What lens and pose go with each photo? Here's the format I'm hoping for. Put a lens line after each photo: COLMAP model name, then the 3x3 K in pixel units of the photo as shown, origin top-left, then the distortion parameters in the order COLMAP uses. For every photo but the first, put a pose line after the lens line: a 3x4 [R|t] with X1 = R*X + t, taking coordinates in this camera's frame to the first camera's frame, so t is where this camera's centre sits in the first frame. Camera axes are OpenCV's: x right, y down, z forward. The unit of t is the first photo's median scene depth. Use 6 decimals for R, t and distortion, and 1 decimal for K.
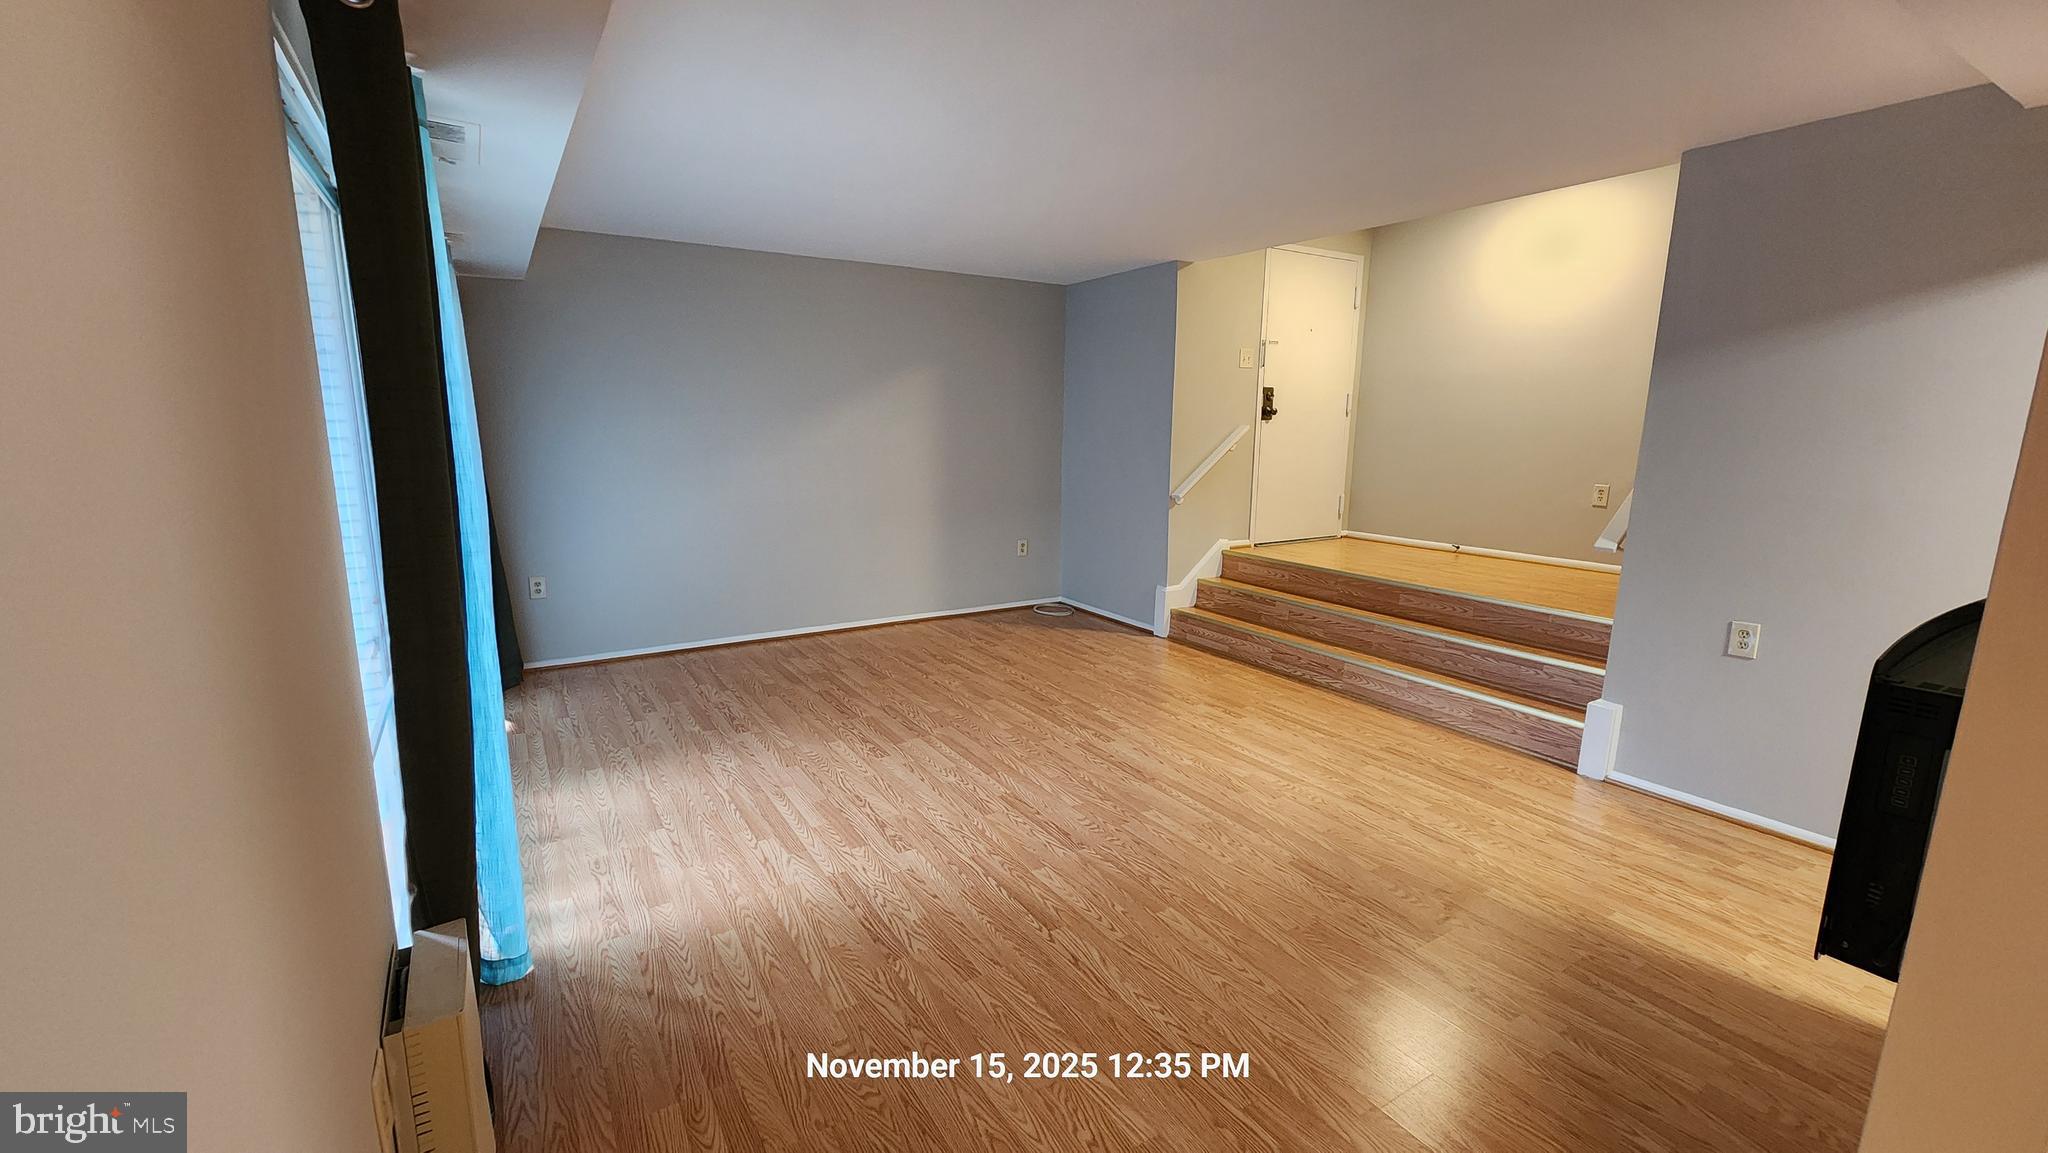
lens RADIAL K [[837.1, 0, 1014.2], [0, 837.1, 575.8], [0, 0, 1]] dist [0.004438, -0.000196]
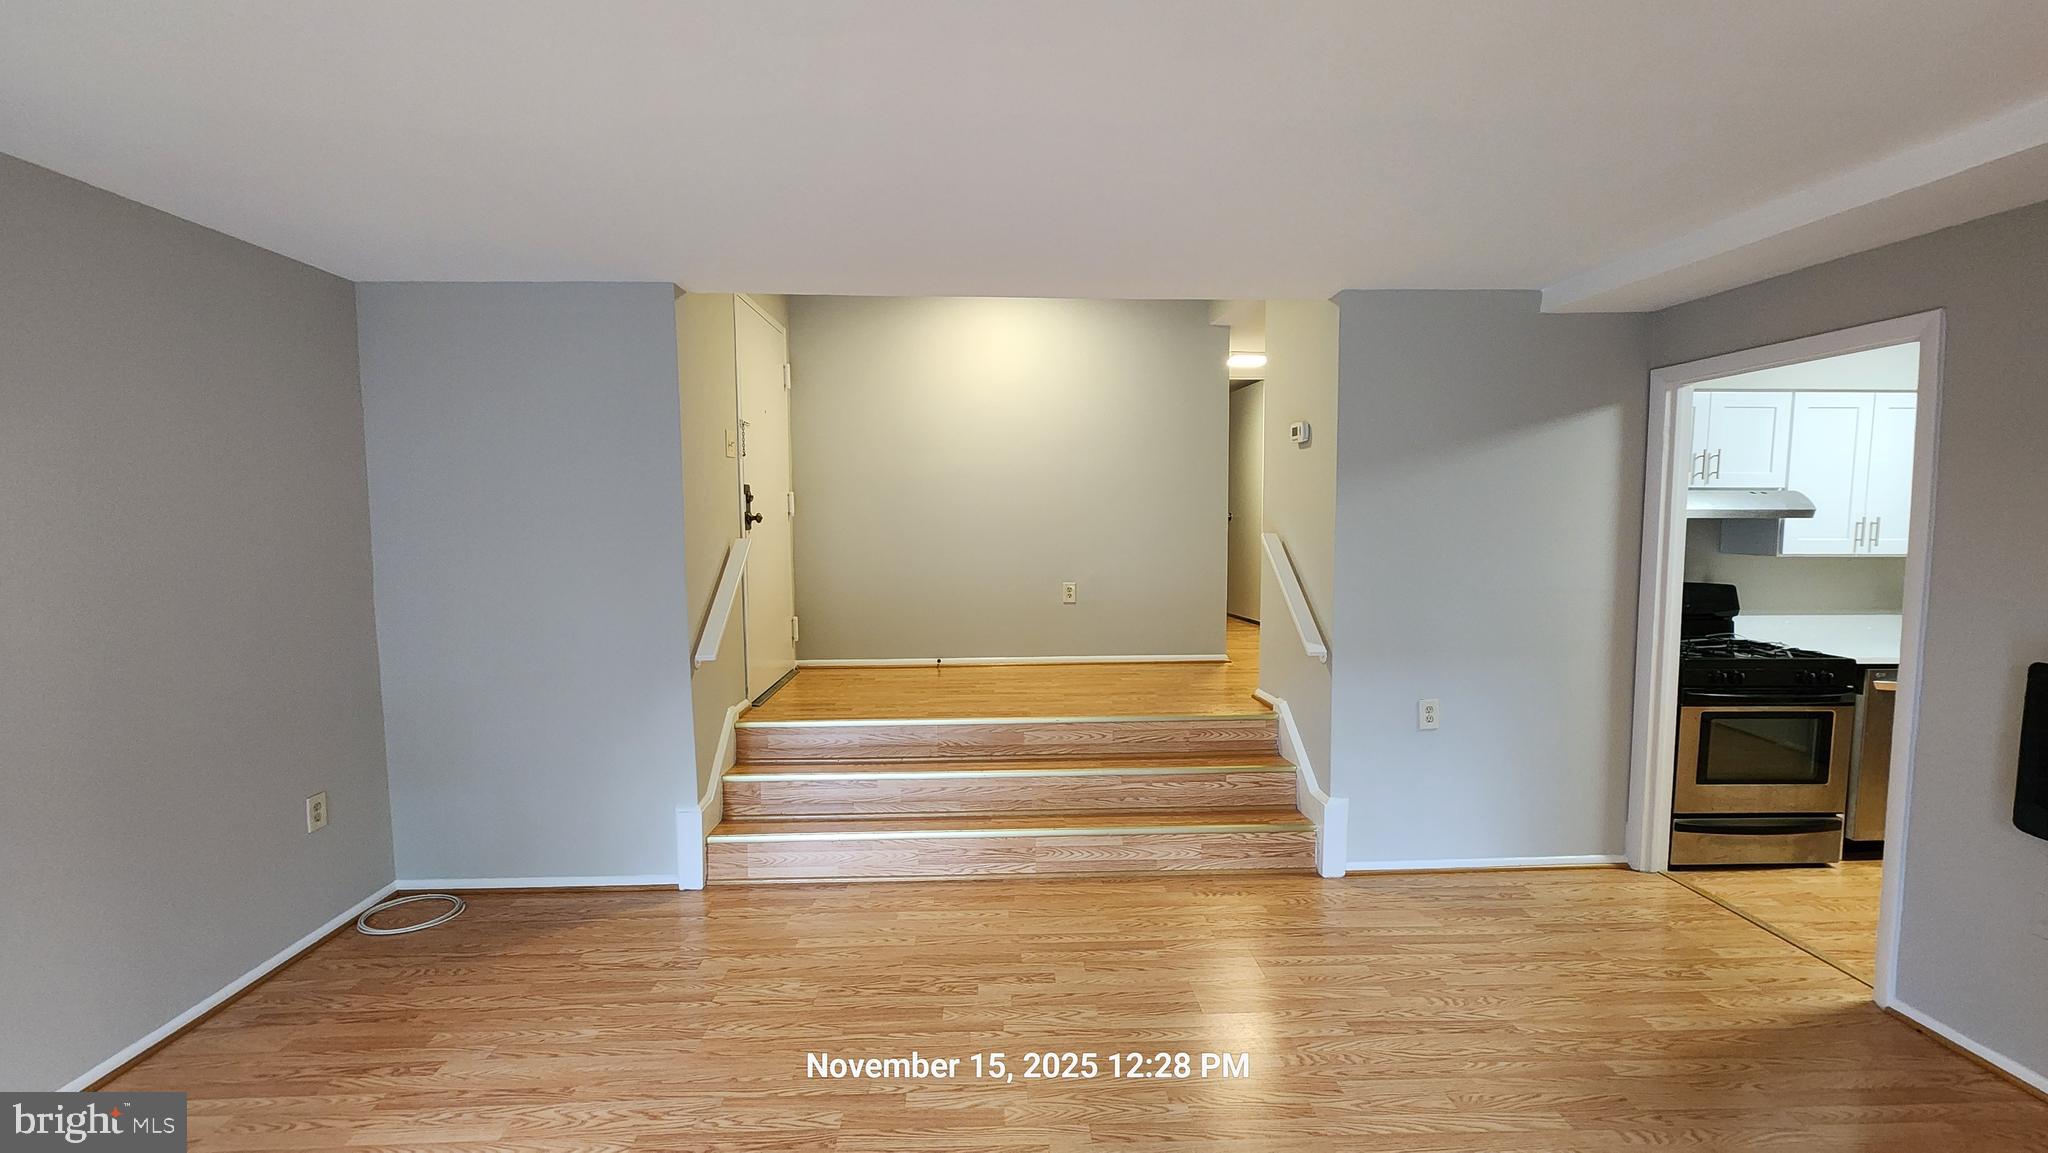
lens RADIAL K [[837.1, 0, 1014.2], [0, 837.1, 575.8], [0, 0, 1]] dist [0.004438, -0.000196]
pose [[0.499924, -0.077883, 0.862560, -0.336511], [0.168695, 0.985629, -0.008778, -0.166408], [-0.849481, 0.149898, 0.505878, 0.728225]]
